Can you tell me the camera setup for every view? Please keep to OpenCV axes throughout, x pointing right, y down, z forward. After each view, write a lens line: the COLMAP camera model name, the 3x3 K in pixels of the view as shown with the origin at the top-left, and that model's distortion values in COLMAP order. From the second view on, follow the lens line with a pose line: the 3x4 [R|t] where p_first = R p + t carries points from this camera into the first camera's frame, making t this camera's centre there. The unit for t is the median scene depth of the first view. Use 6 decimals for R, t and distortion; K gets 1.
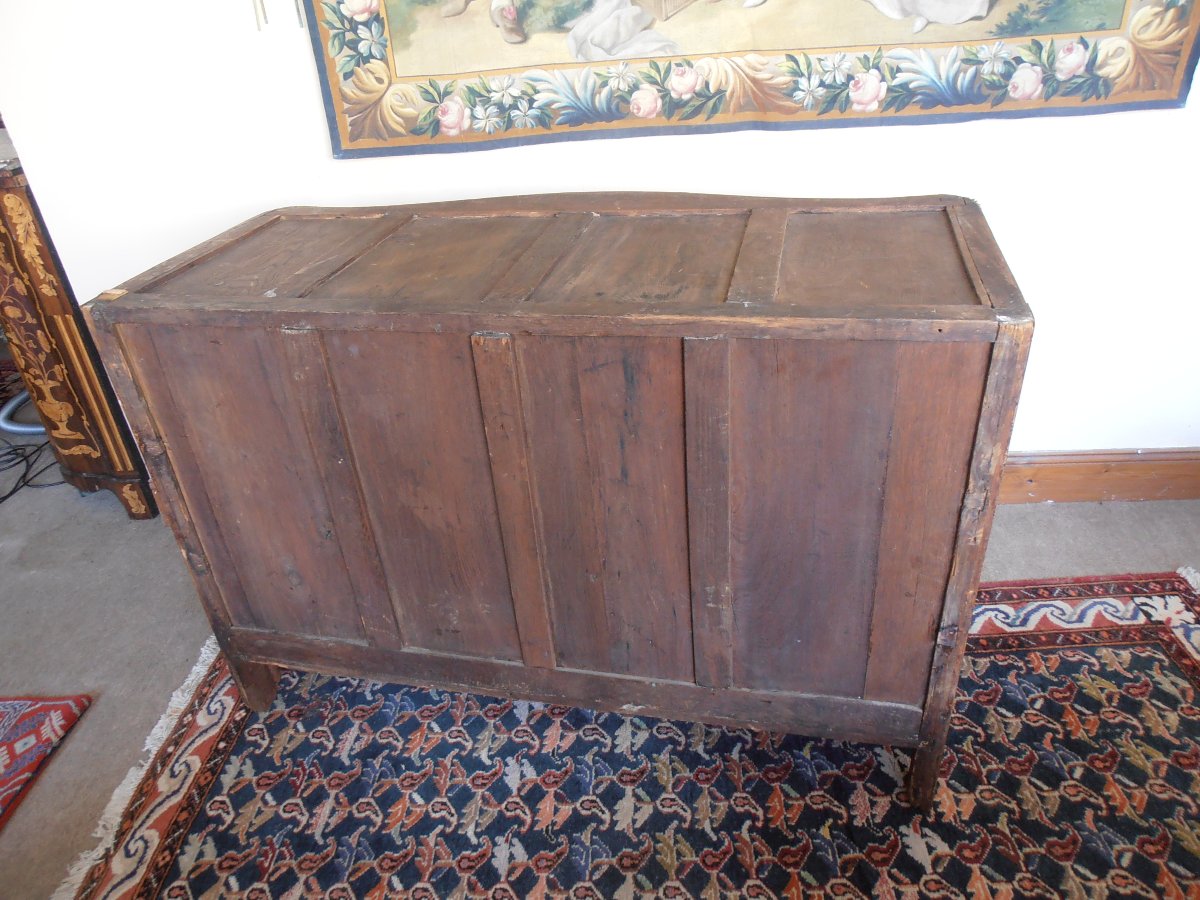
lens RADIAL K [[833.3, 0, 600.1], [0, 833.3, 448.7], [0, 0, 1]] dist [-0.017940, 0.012973]
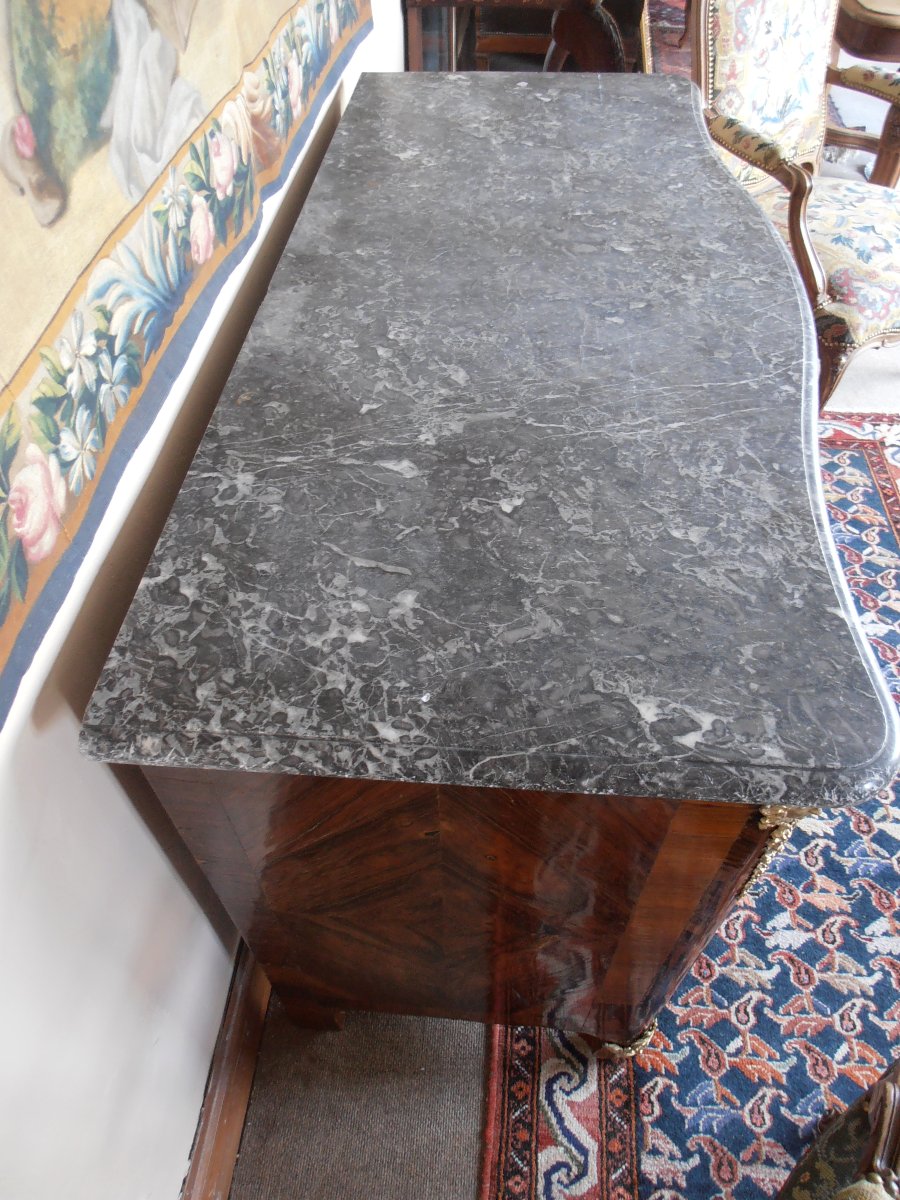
lens RADIAL K [[833.3, 0, 450.4], [0, 833.3, 595.9], [0, 0, 1]] dist [-0.017940, 0.012973]
pose [[0.035732, -0.706177, 0.707133, -0.467182], [0.497334, 0.626308, 0.600331, -0.537186], [-0.866823, 0.330230, 0.373585, 0.812889]]
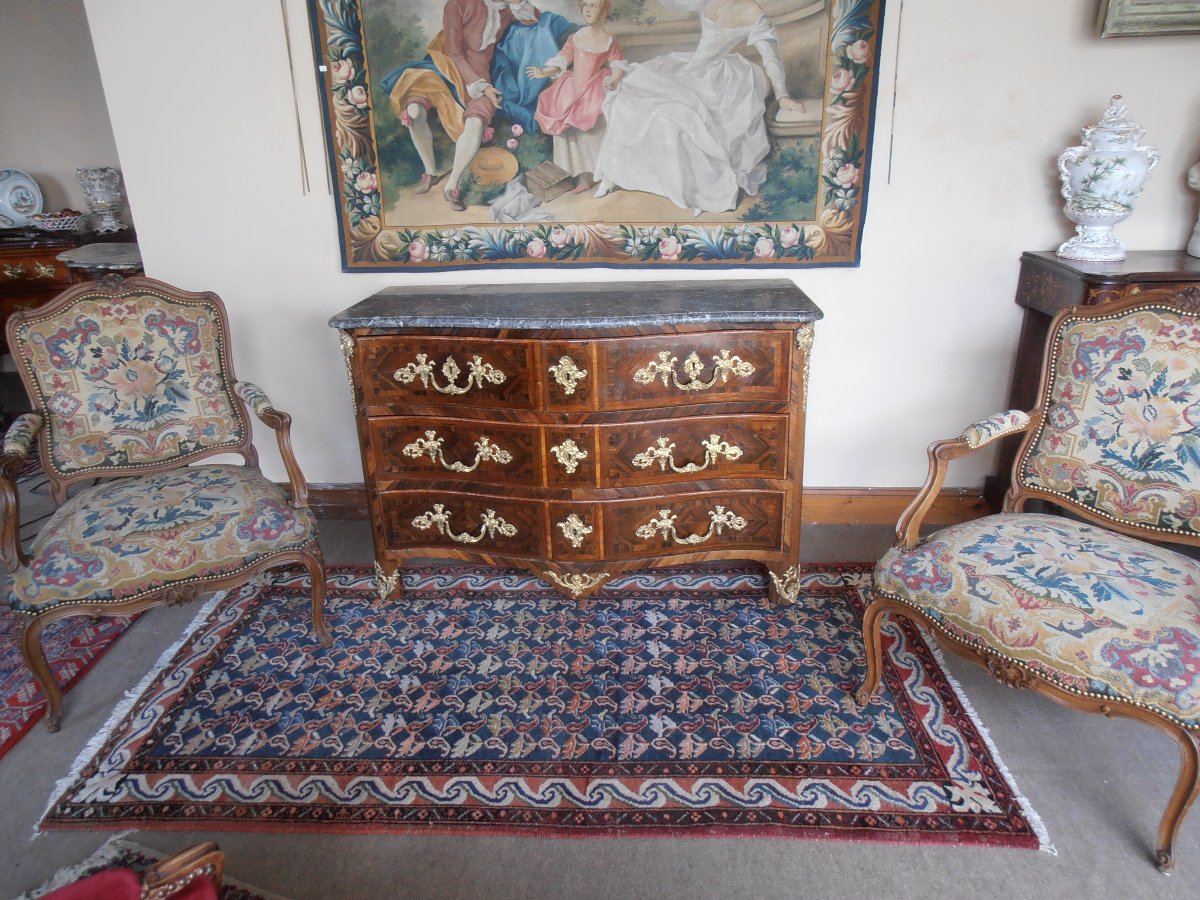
lens RADIAL K [[833.3, 0, 601.2], [0, 833.3, 448.2], [0, 0, 1]] dist [-0.017940, 0.012973]
pose [[0.998855, 0.047110, 0.008352, 0.199433], [-0.045320, 0.987574, -0.150477, 0.225428], [-0.015337, 0.149926, 0.988578, -0.597383]]
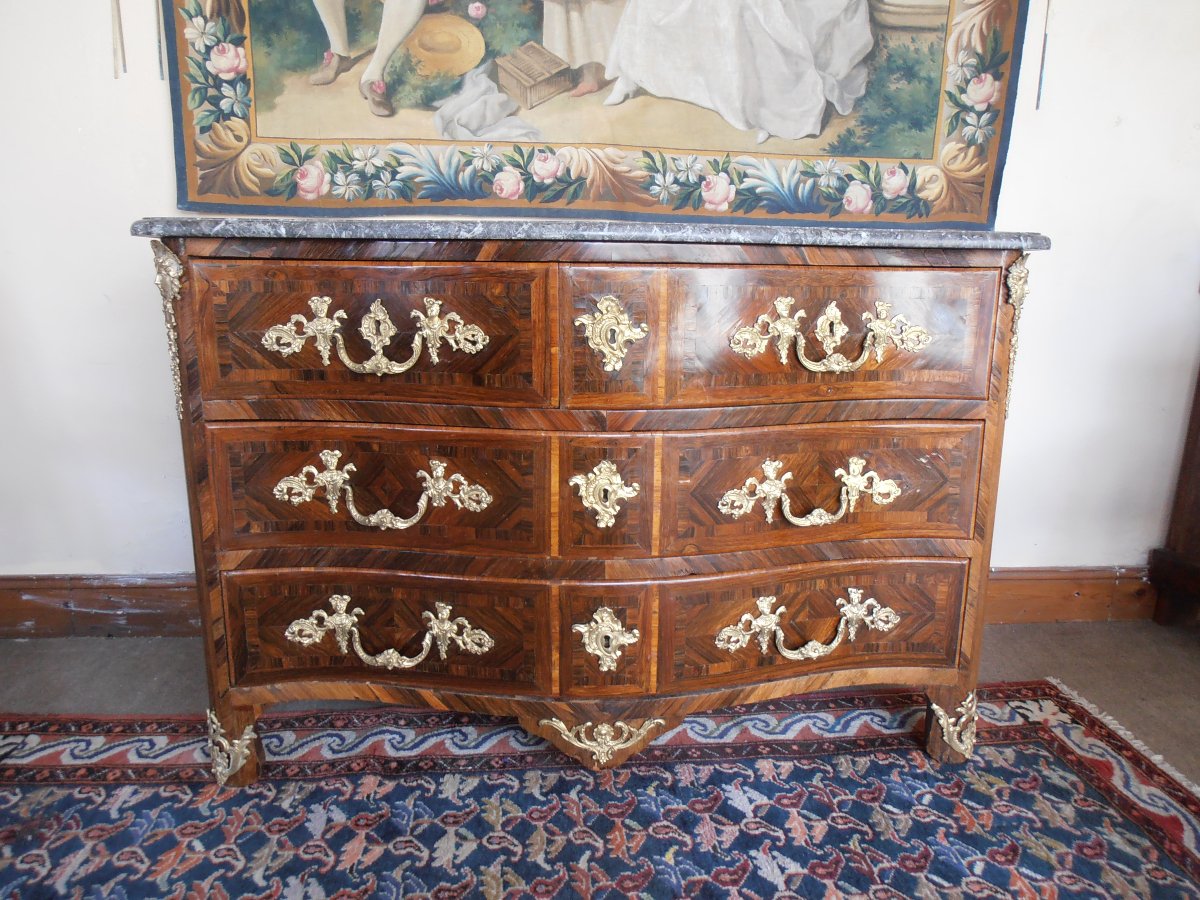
lens RADIAL K [[833.3, 0, 599.7], [0, 833.3, 453.9], [0, 0, 1]] dist [-0.017940, 0.012973]
pose [[0.987224, 0.056325, 0.149050, 0.034105], [-0.010980, 0.957261, -0.289016, 0.208693], [-0.158959, 0.283687, 0.945650, 0.116601]]
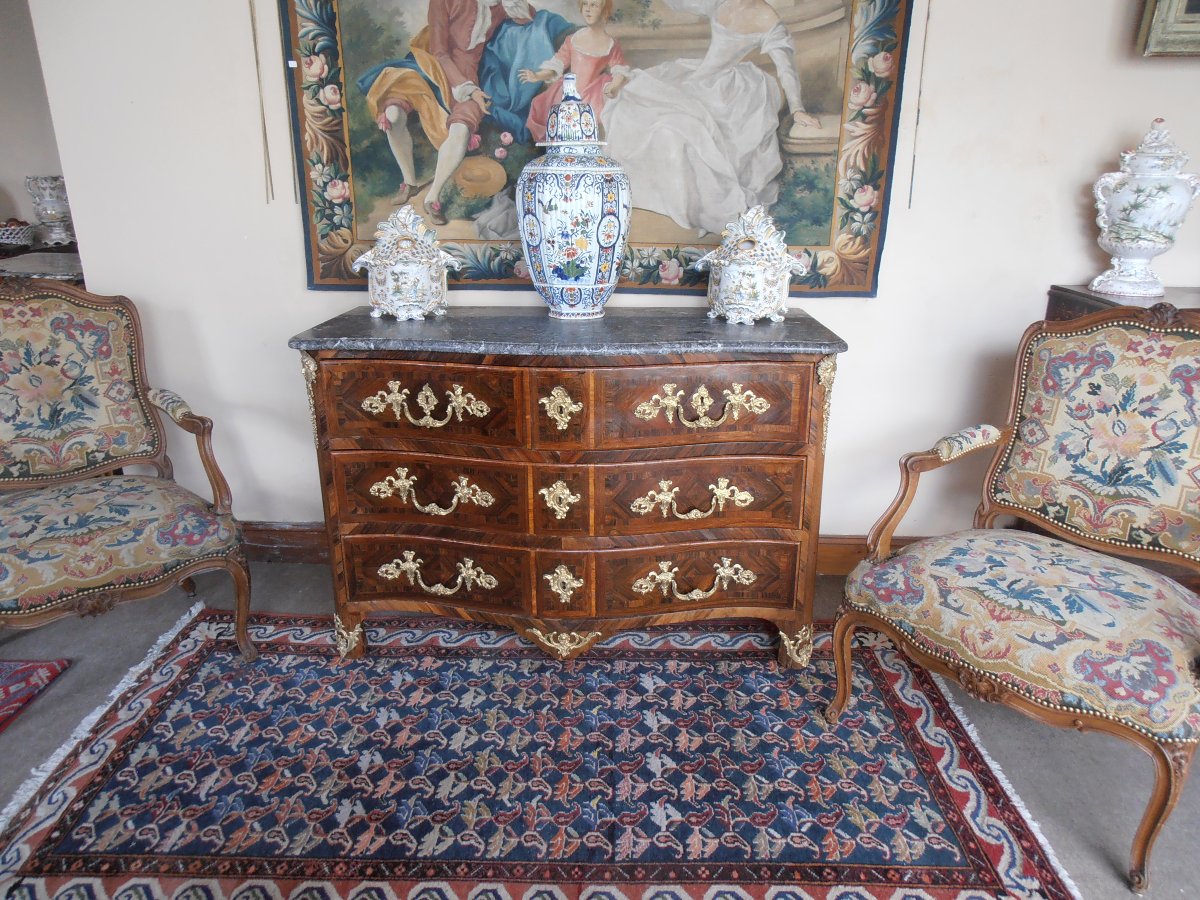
lens RADIAL K [[833.3, 0, 600.6], [0, 833.3, 449.9], [0, 0, 1]] dist [-0.017940, 0.012973]
pose [[0.996980, 0.065821, 0.041213, 0.161019], [-0.056840, 0.980081, -0.190290, 0.188130], [-0.052917, 0.187373, 0.980862, -0.432895]]
